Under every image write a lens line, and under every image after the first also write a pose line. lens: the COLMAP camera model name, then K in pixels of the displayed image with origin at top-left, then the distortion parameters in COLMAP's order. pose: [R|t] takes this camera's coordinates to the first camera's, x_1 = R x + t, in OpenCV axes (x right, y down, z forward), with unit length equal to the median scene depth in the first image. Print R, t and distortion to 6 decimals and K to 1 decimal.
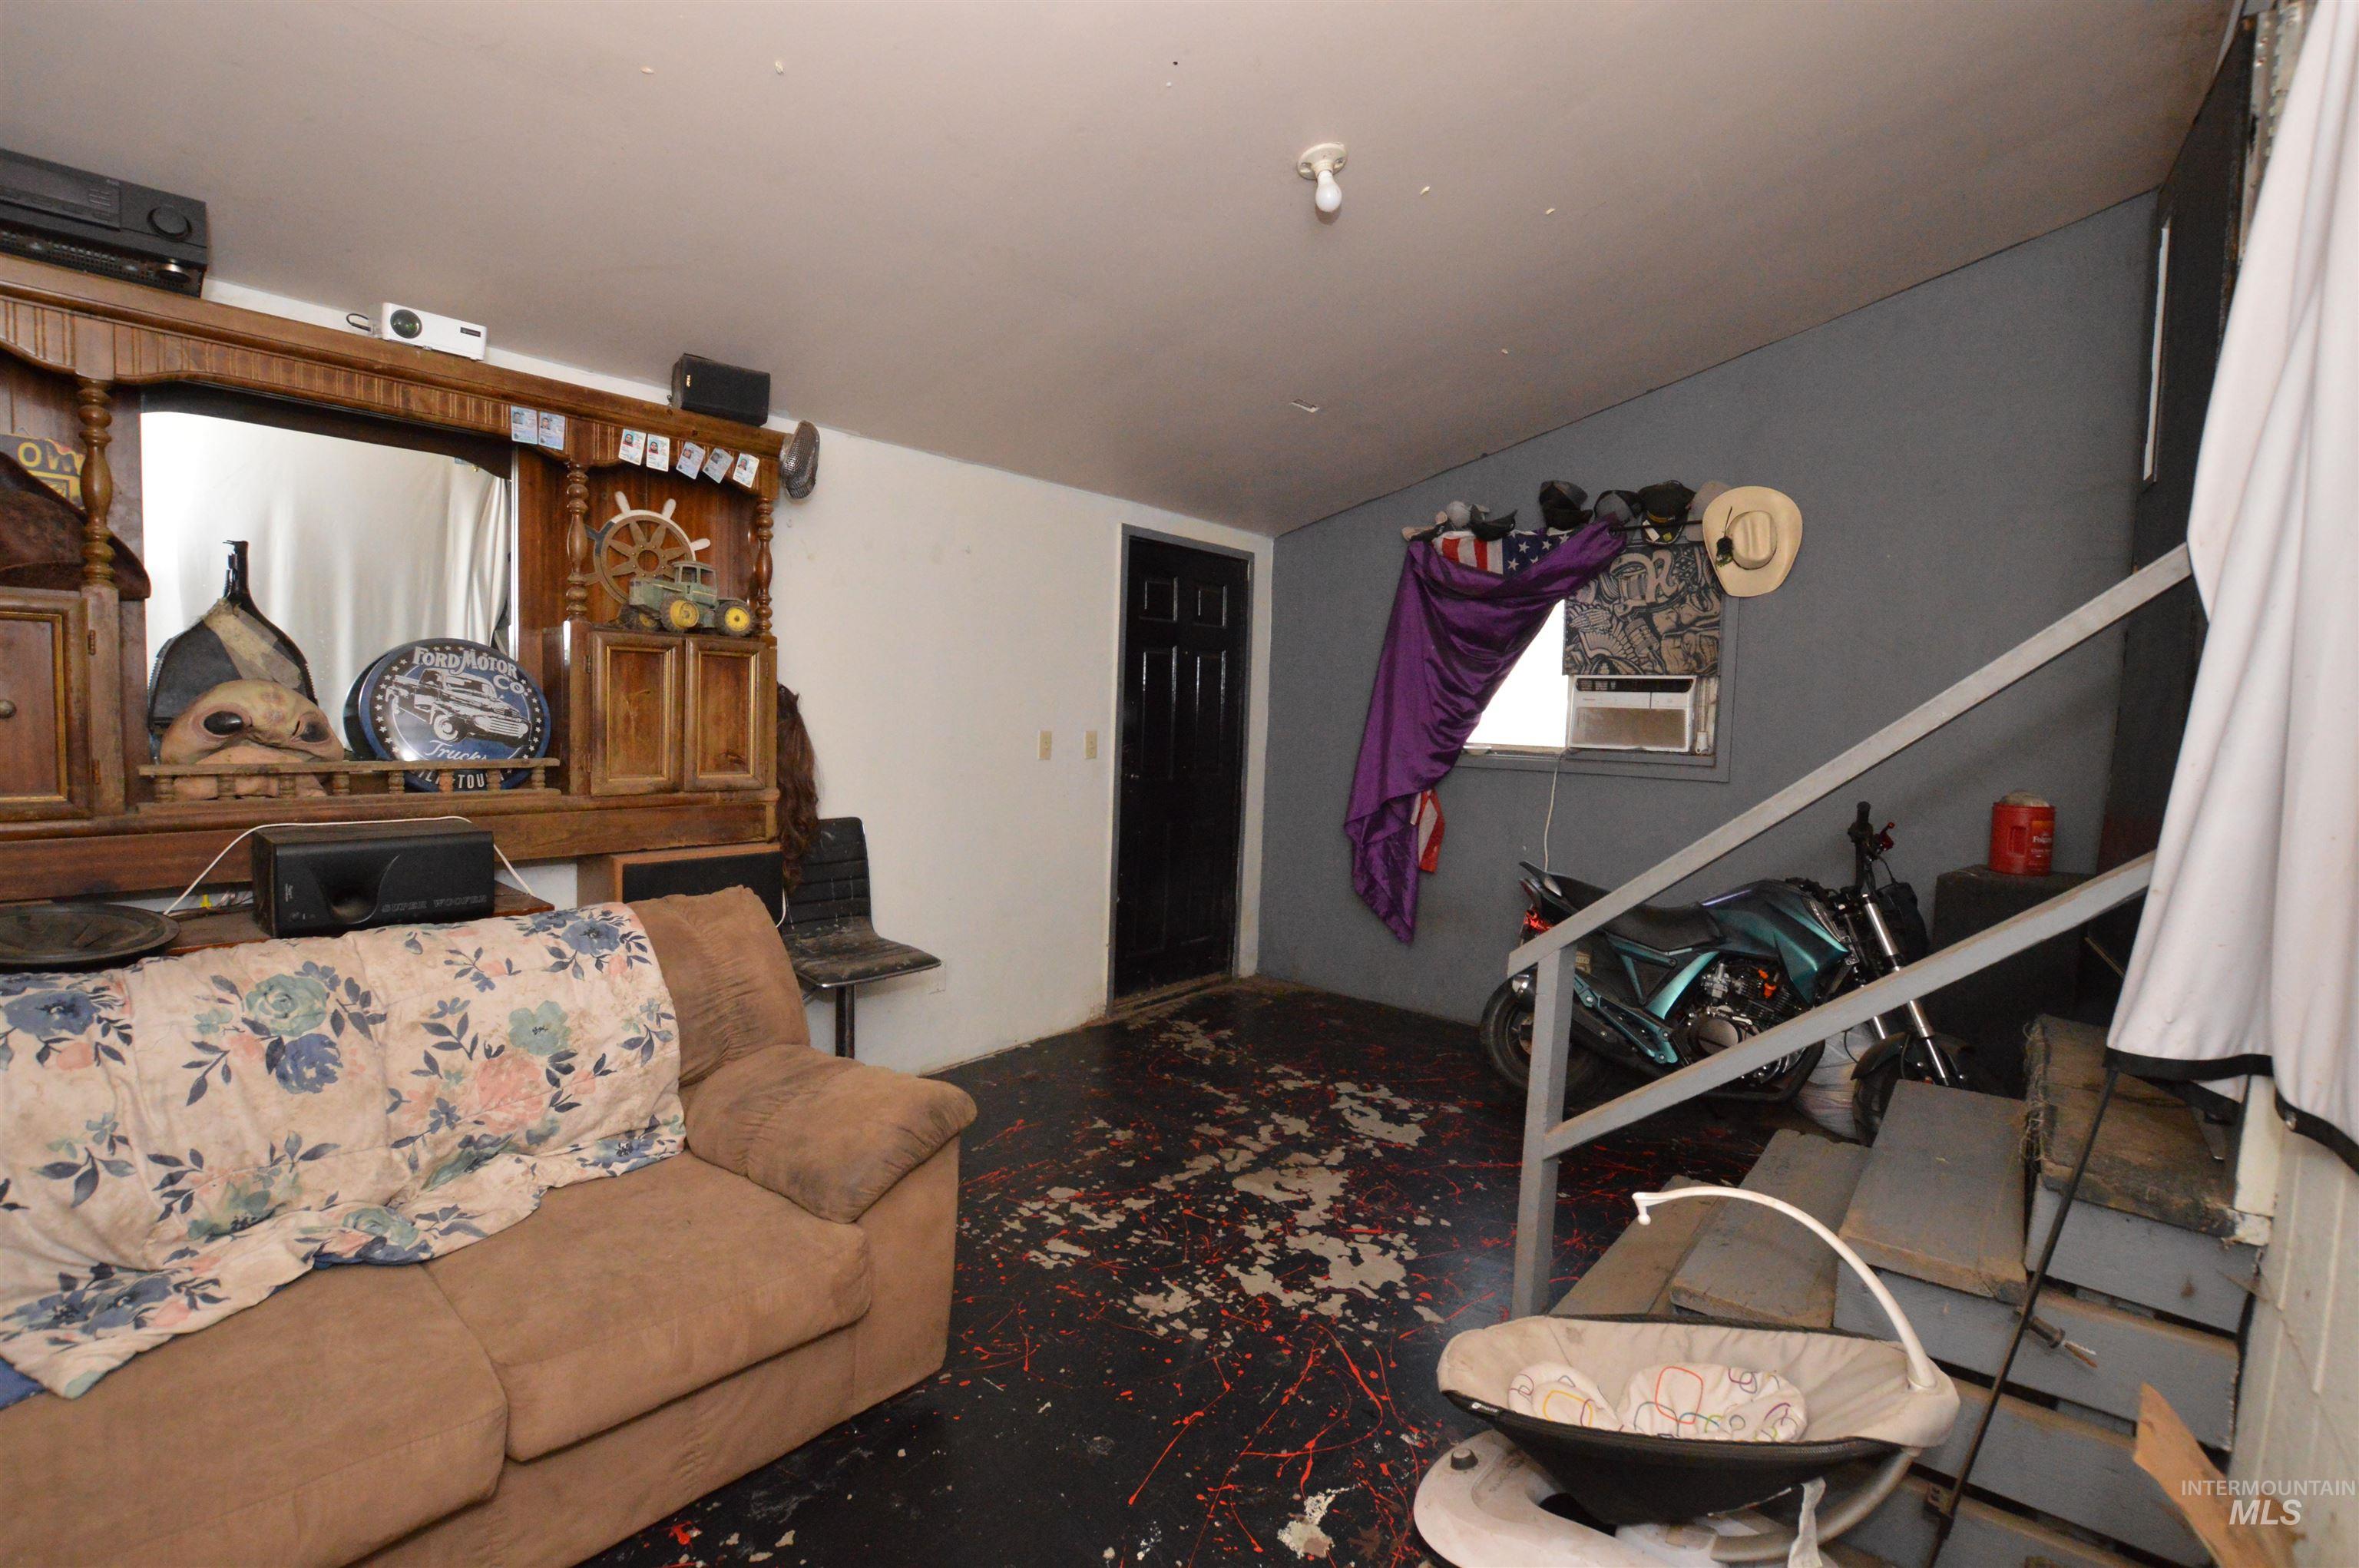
lens RADIAL K [[1063.0, 0, 1185.8], [0, 1063.0, 781.3], [0, 0, 1]] dist [-0.029972, 0.000373]
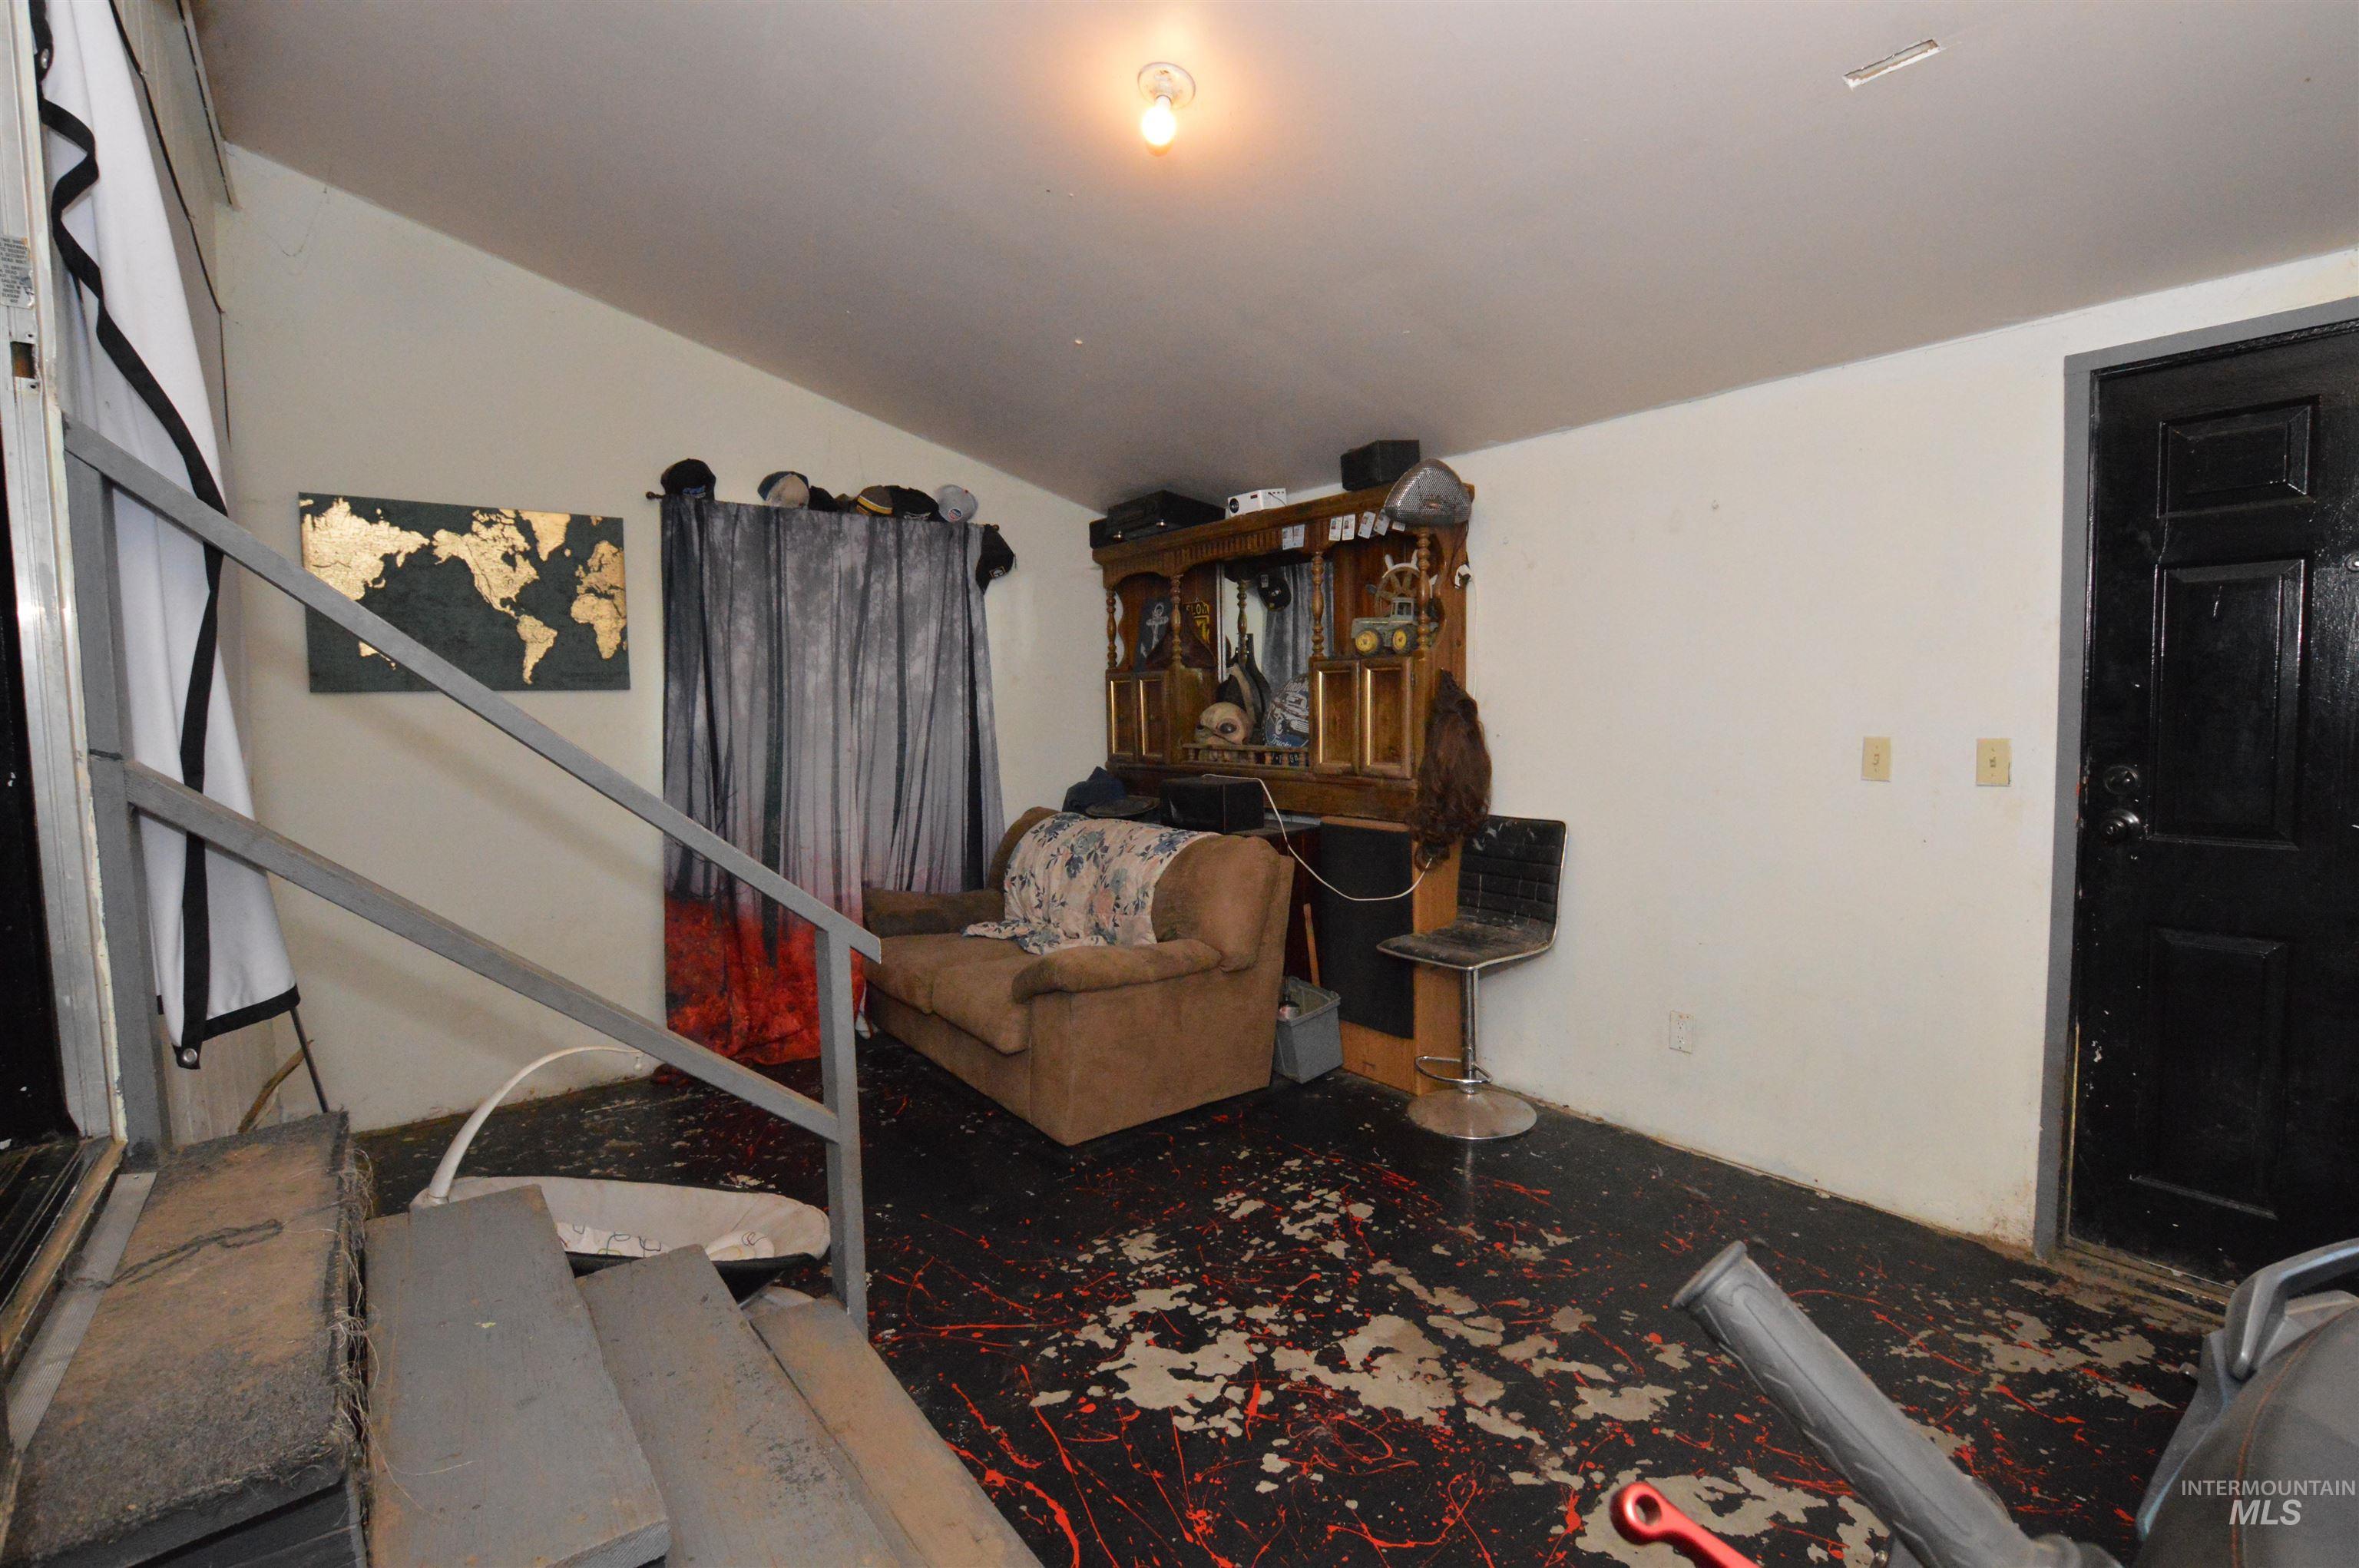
lens RADIAL K [[1063.0, 0, 1185.8], [0, 1063.0, 781.3], [0, 0, 1]] dist [-0.029972, 0.000373]
pose [[-0.224146, 0.043870, -0.973568, 0.882356], [-0.058731, 0.996563, 0.058428, -0.048695], [0.972784, 0.070275, -0.220799, 1.086347]]
